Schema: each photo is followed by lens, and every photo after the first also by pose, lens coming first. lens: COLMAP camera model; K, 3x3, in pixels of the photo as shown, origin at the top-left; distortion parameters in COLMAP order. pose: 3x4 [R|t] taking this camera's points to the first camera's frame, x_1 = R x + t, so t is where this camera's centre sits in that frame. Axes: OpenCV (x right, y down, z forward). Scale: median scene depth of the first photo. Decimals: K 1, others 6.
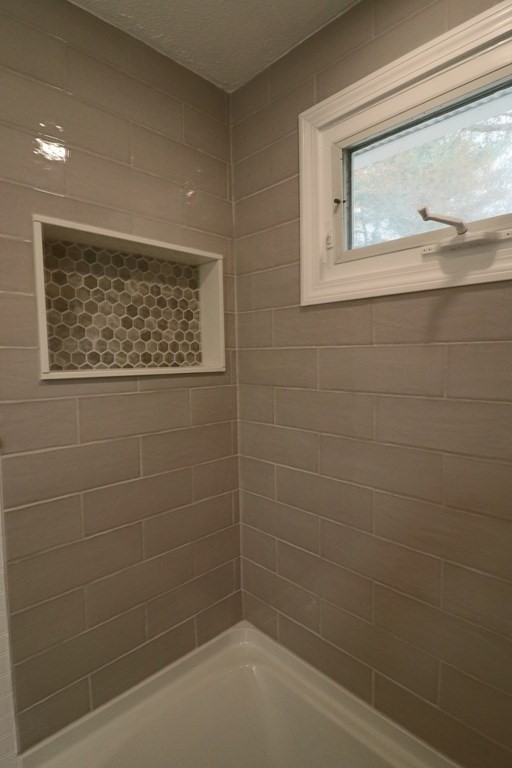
lens RADIAL K [[395.7, 0, 257.5], [0, 395.7, 381.2], [0, 0, 1]] dist [-0.006993, -0.003151]
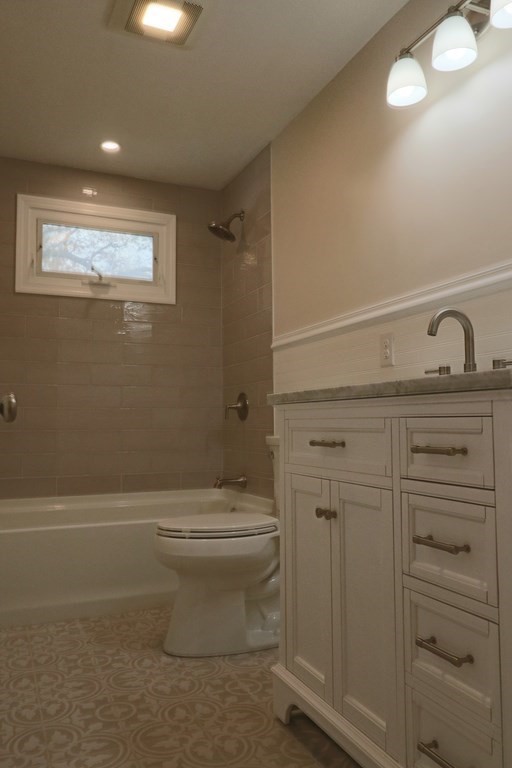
lens RADIAL K [[586.4, 0, 257.3], [0, 586.4, 382.4], [0, 0, 1]] dist [0.009037, 0.002047]
pose [[0.343638, 0.071917, 0.936344, -2.478117], [0.059901, 0.993354, -0.098280, 0.689757], [-0.937190, 0.089861, 0.337047, -1.146781]]
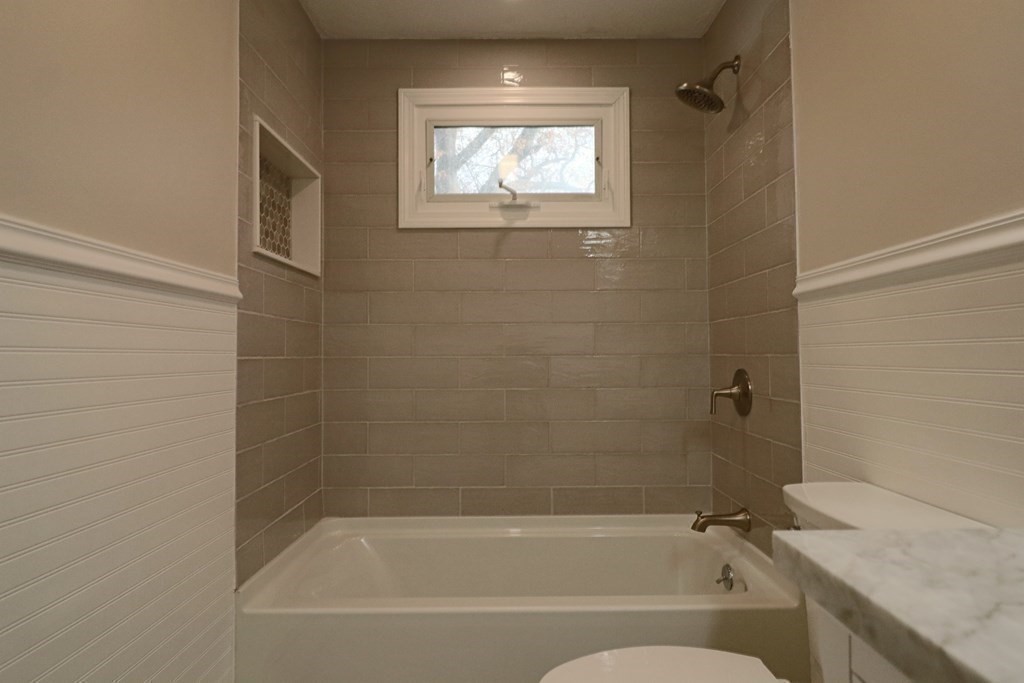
lens RADIAL K [[614.8, 0, 515.1], [0, 614.8, 342.4], [0, 0, 1]] dist [-0.019459, 0.000216]
pose [[0.687600, 0.024654, 0.725671, -1.328496], [0.044578, 0.996105, -0.076081, 0.438190], [-0.724720, 0.084662, 0.683823, -0.777846]]
